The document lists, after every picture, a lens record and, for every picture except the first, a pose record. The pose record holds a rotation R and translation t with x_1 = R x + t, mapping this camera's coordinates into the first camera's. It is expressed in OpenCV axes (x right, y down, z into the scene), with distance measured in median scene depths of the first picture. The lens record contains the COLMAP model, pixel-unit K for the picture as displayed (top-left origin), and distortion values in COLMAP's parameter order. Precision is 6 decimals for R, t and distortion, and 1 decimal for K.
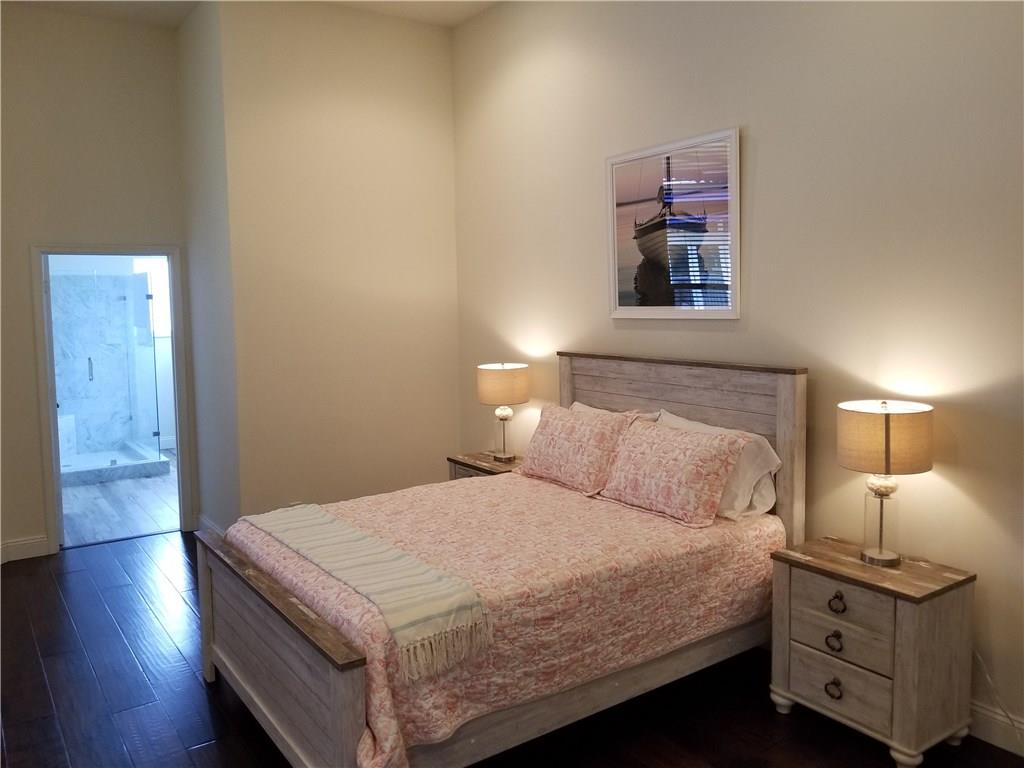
lens RADIAL K [[805.4, 0, 477.7], [0, 805.4, 358.3], [0, 0, 1]] dist [0.051962, -0.087742]
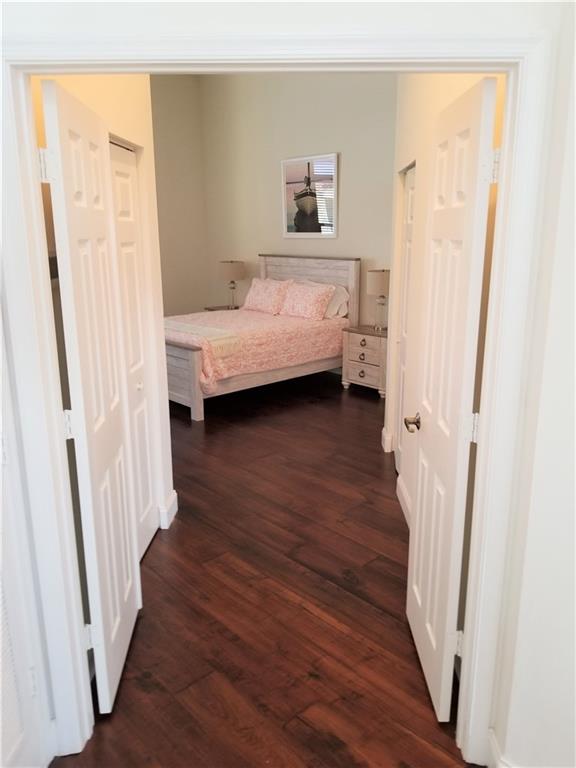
lens RADIAL K [[604.1, 0, 292.5], [0, 604.1, 389.7], [0, 0, 1]] dist [0.051962, -0.087742]
pose [[0.984918, -0.027333, 0.170850, -0.124796], [-0.003583, 0.984010, 0.178075, 0.076183], [-0.172985, -0.176001, 0.969072, -0.810275]]
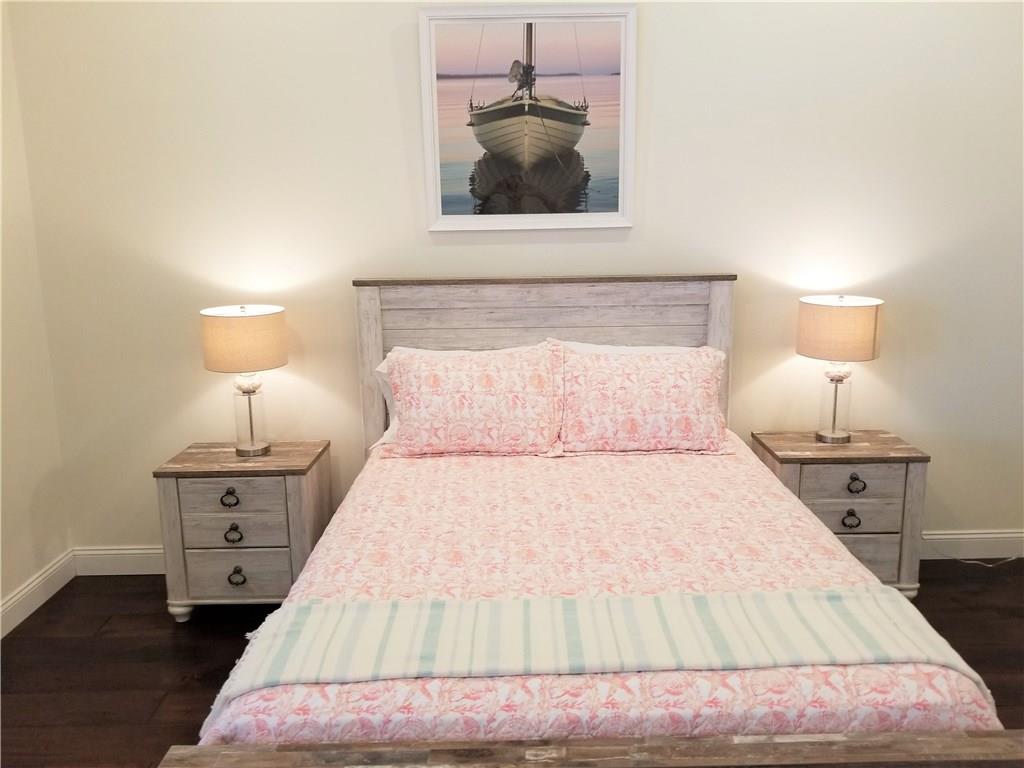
lens RADIAL K [[805.4, 0, 531.3], [0, 805.4, 368.6], [0, 0, 1]] dist [0.051962, -0.087742]
pose [[0.537104, -0.145398, 0.830890, -0.543467], [0.068662, 0.989299, 0.128734, -0.016261], [-0.840717, -0.012093, 0.541340, 0.636992]]
